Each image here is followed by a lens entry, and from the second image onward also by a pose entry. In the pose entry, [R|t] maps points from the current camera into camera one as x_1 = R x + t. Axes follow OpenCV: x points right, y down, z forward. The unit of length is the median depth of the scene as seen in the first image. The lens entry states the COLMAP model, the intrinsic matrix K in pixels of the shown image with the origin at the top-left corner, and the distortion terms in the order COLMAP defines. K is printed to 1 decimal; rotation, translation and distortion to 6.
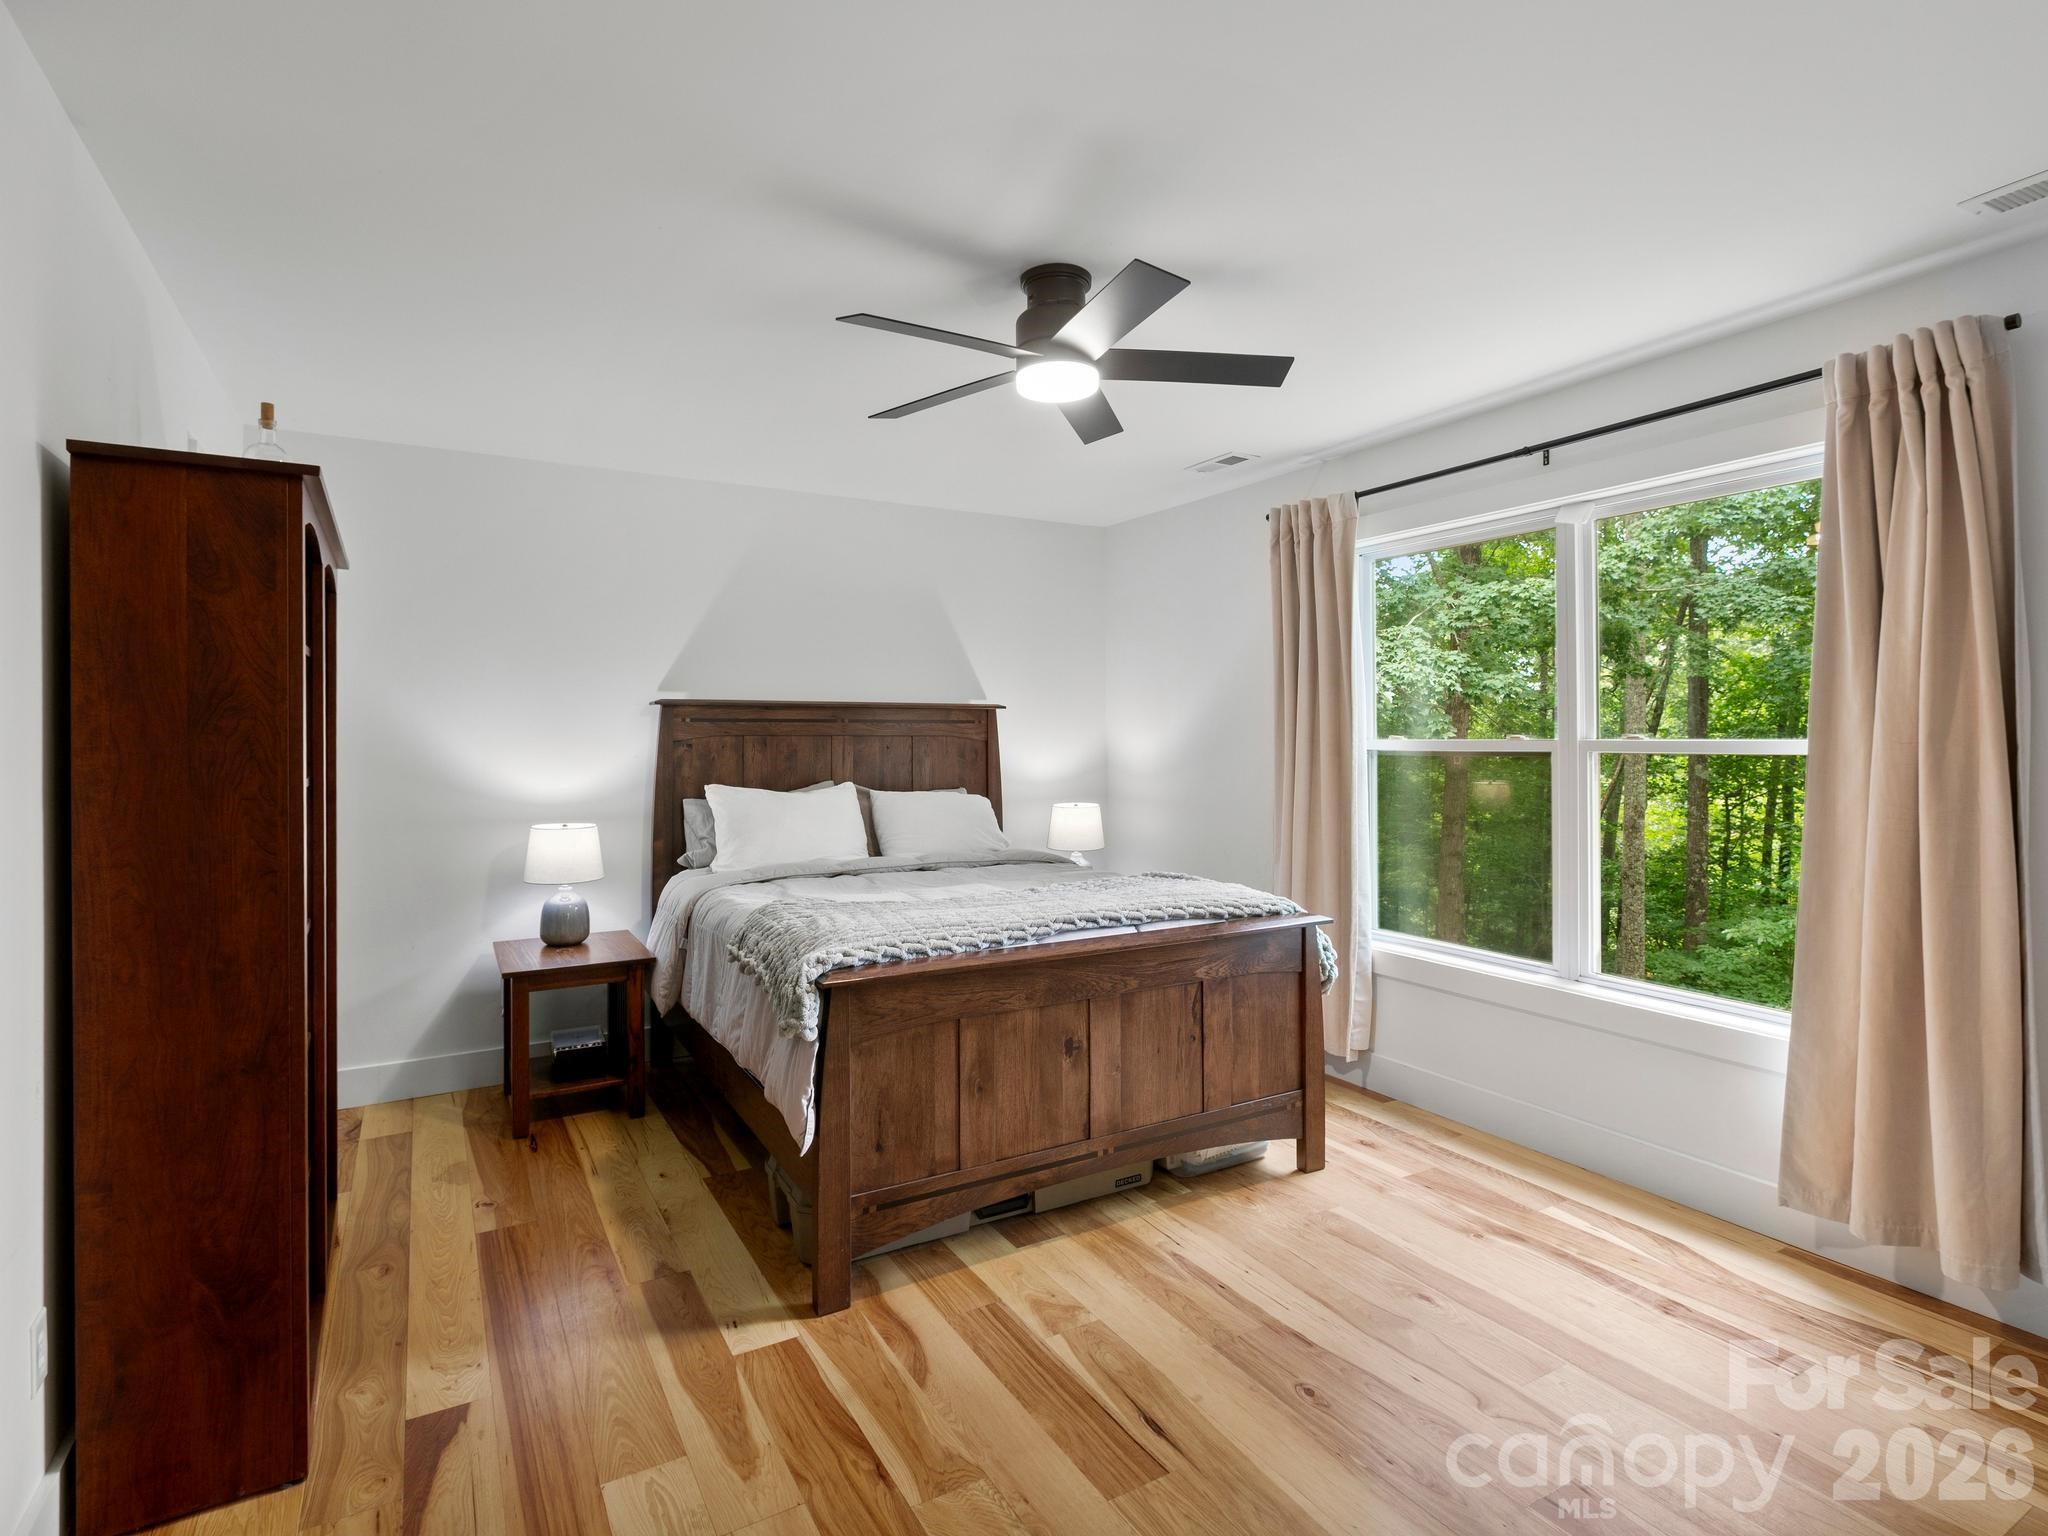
lens RADIAL K [[1036.6, 0, 1023.6], [0, 1036.6, 732.9], [0, 0, 1]] dist [0.001738, -0.000002]
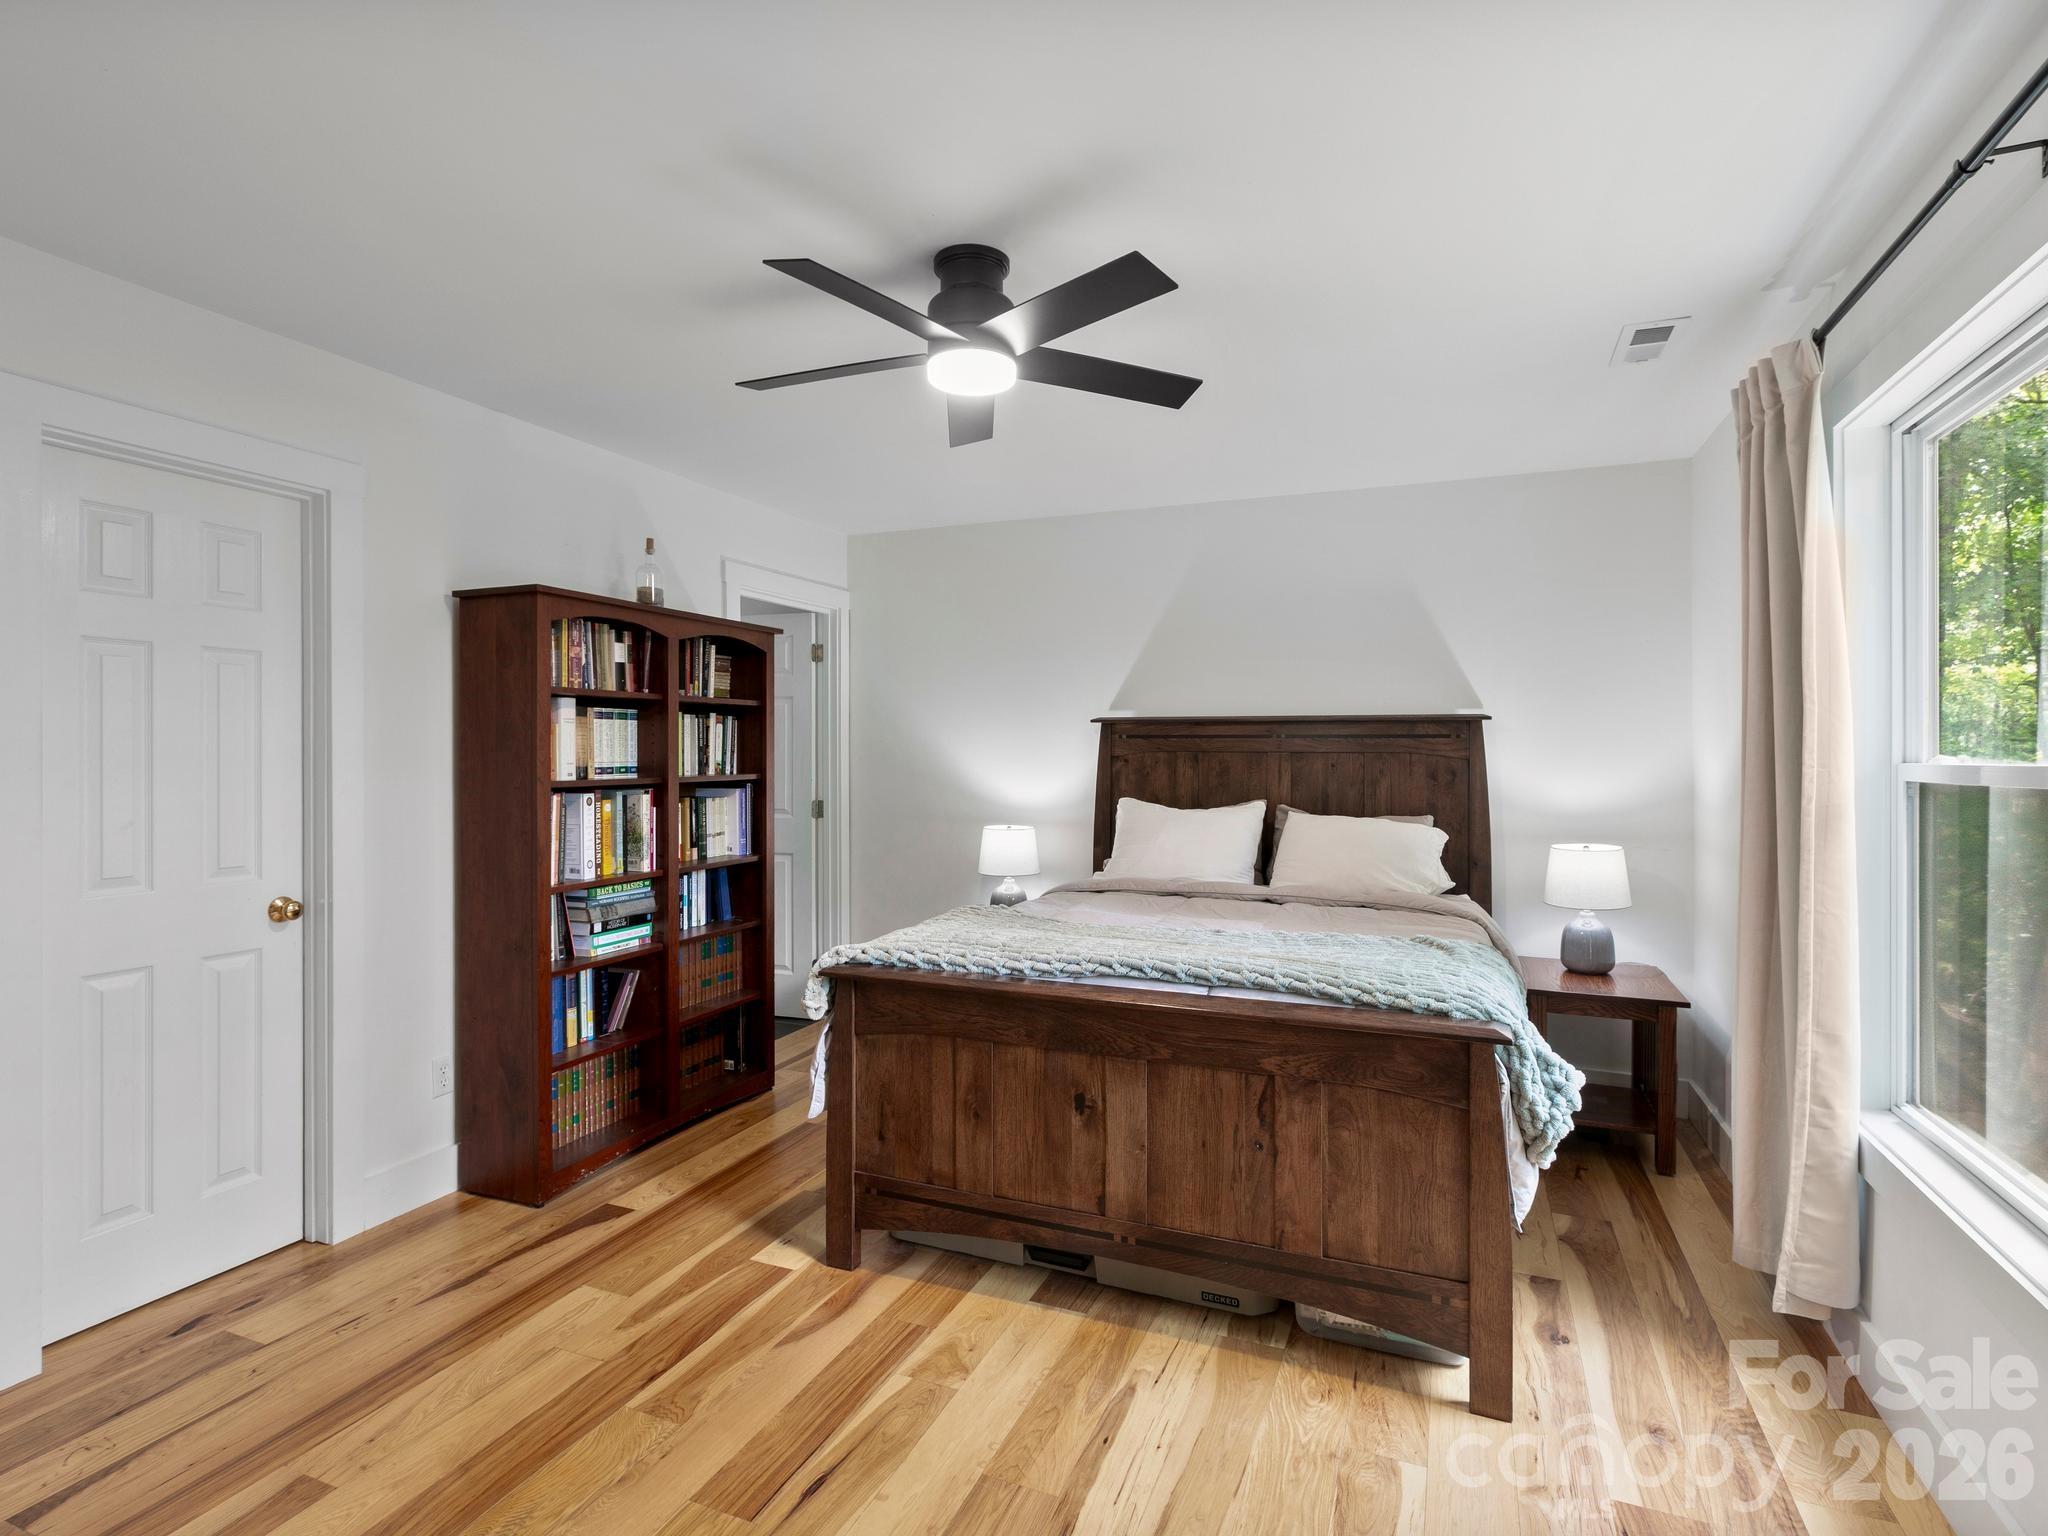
lens RADIAL K [[1036.6, 0, 1025.6], [0, 1036.6, 757.1], [0, 0, 1]] dist [0.001738, -0.000002]
pose [[0.605384, 0.007735, -0.795896, 0.709441], [-0.003037, 0.999968, 0.007408, 0.001090], [0.795928, -0.002068, 0.605388, 0.422076]]
